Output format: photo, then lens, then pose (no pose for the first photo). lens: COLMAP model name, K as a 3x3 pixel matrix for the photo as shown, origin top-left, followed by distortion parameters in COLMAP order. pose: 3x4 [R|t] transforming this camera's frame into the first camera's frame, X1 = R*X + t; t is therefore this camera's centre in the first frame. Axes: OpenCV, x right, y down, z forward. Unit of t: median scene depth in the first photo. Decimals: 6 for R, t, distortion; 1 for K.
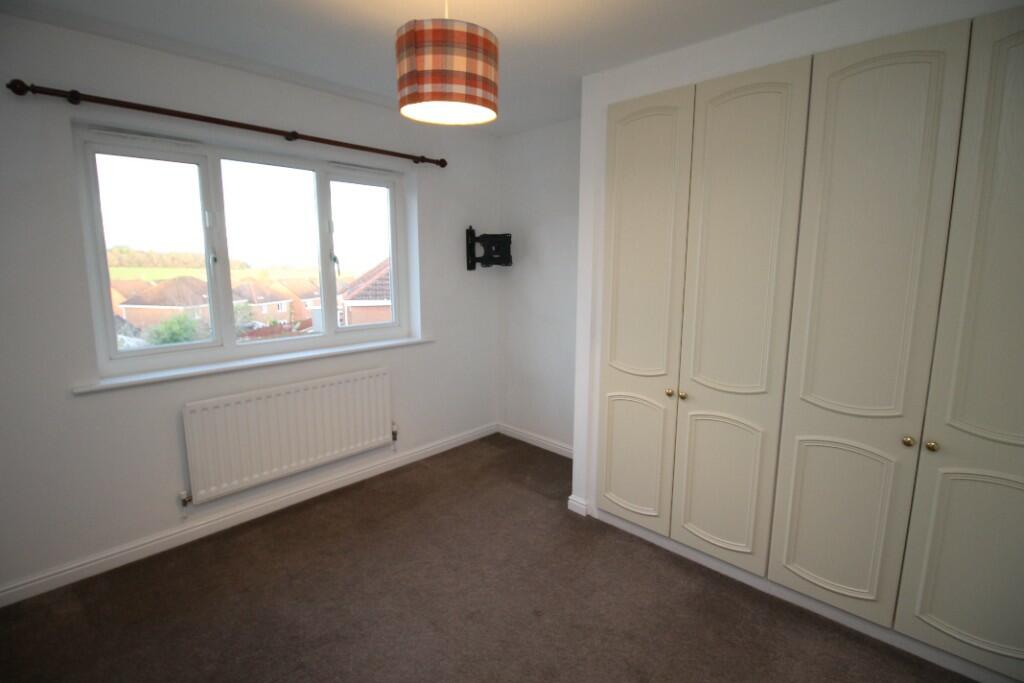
lens RADIAL K [[477.6, 0, 510.3], [0, 477.6, 330.8], [0, 0, 1]] dist [-0.000197, -0.013390]
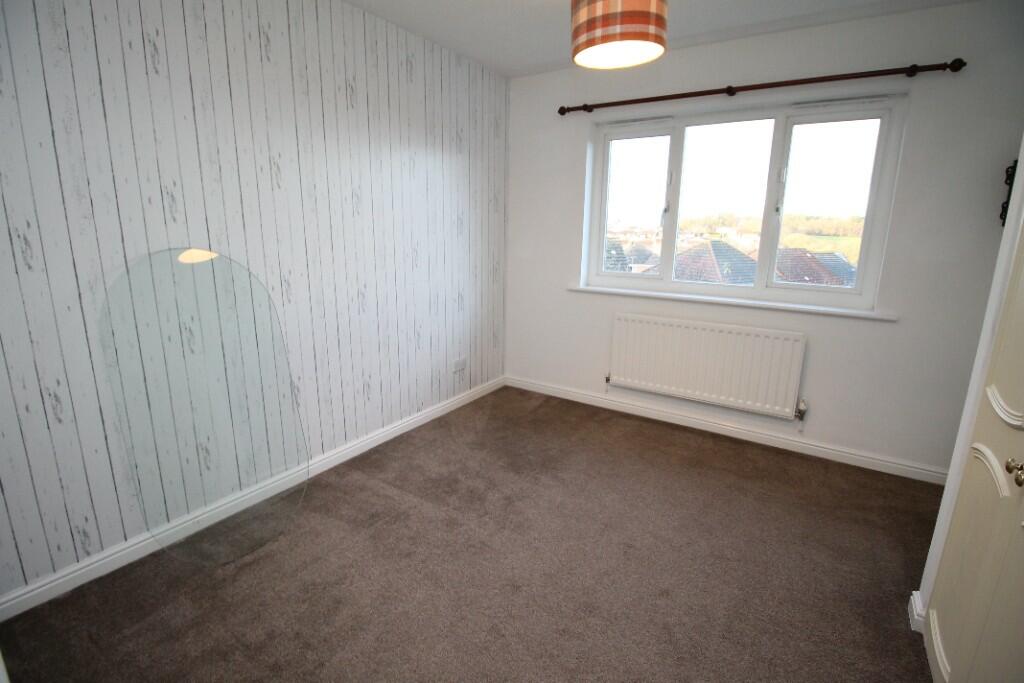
lens RADIAL K [[477.6, 0, 510.3], [0, 477.6, 330.8], [0, 0, 1]] dist [-0.000197, -0.013390]
pose [[0.182973, 0.210653, -0.960284, 0.582292], [-0.158869, 0.970272, 0.182573, -0.004180], [0.970197, 0.119153, 0.211000, 0.357134]]
